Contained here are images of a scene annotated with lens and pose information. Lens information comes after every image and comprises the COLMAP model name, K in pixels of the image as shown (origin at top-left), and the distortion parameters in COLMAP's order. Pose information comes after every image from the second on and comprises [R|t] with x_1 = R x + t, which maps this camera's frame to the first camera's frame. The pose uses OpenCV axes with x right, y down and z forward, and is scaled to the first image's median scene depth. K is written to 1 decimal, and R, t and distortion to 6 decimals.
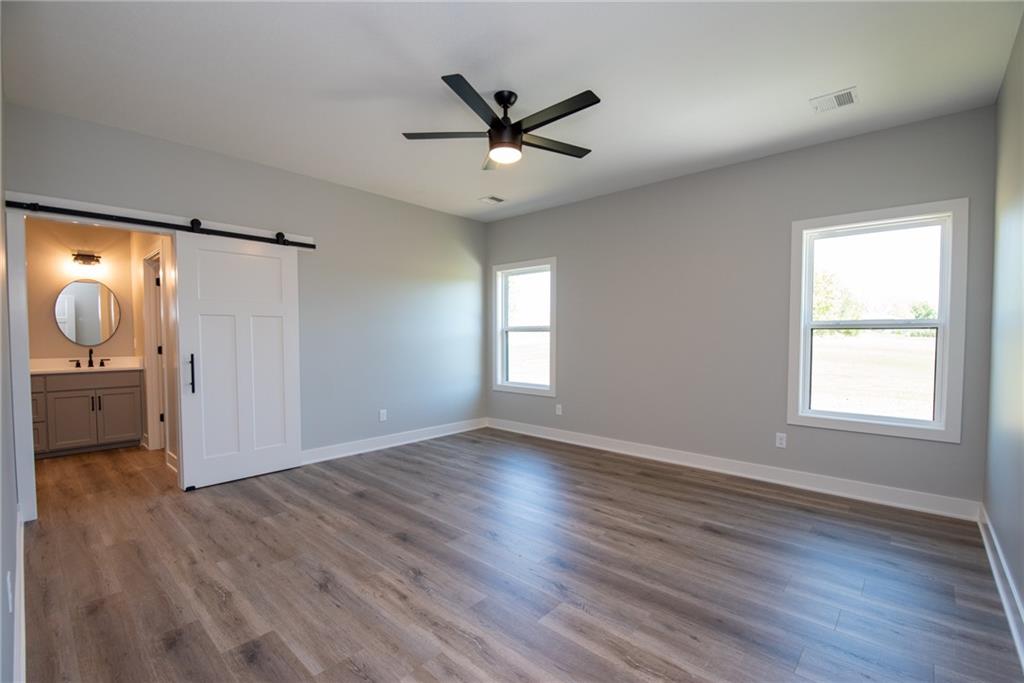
lens RADIAL K [[454.3, 0, 519.6], [0, 454.3, 352.4], [0, 0, 1]] dist [-0.002853, -0.010318]
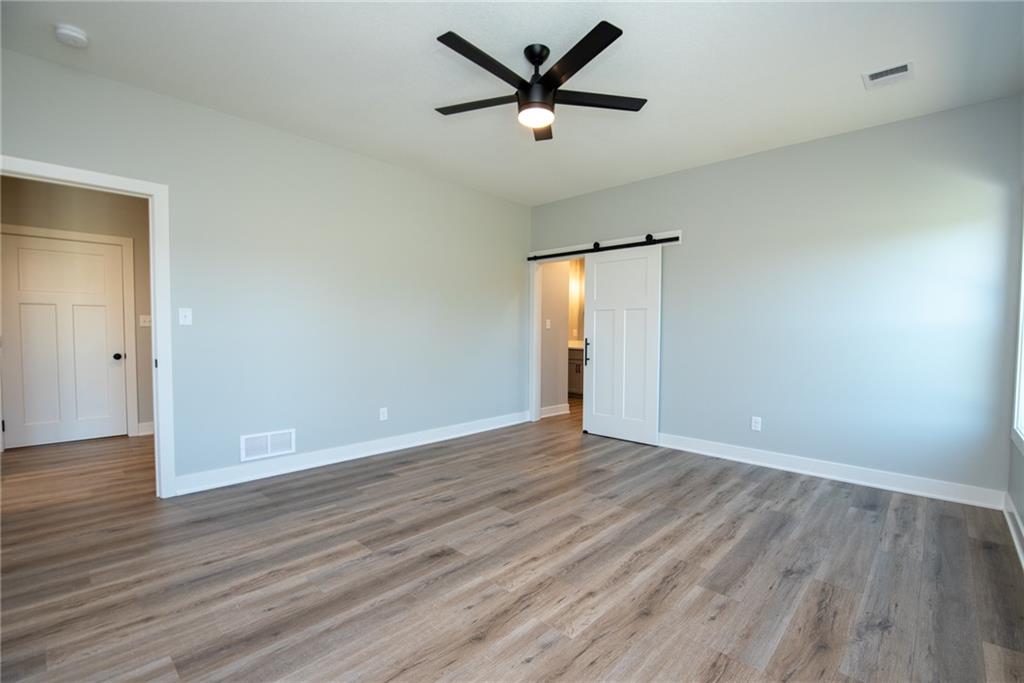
lens RADIAL K [[454.3, 0, 519.6], [0, 454.3, 352.4], [0, 0, 1]] dist [-0.002853, -0.010318]
pose [[-0.030778, 0.045825, -0.998475, 0.746693], [-0.045559, 0.997846, 0.047201, -0.011353], [0.998487, 0.046942, -0.028624, 0.858864]]
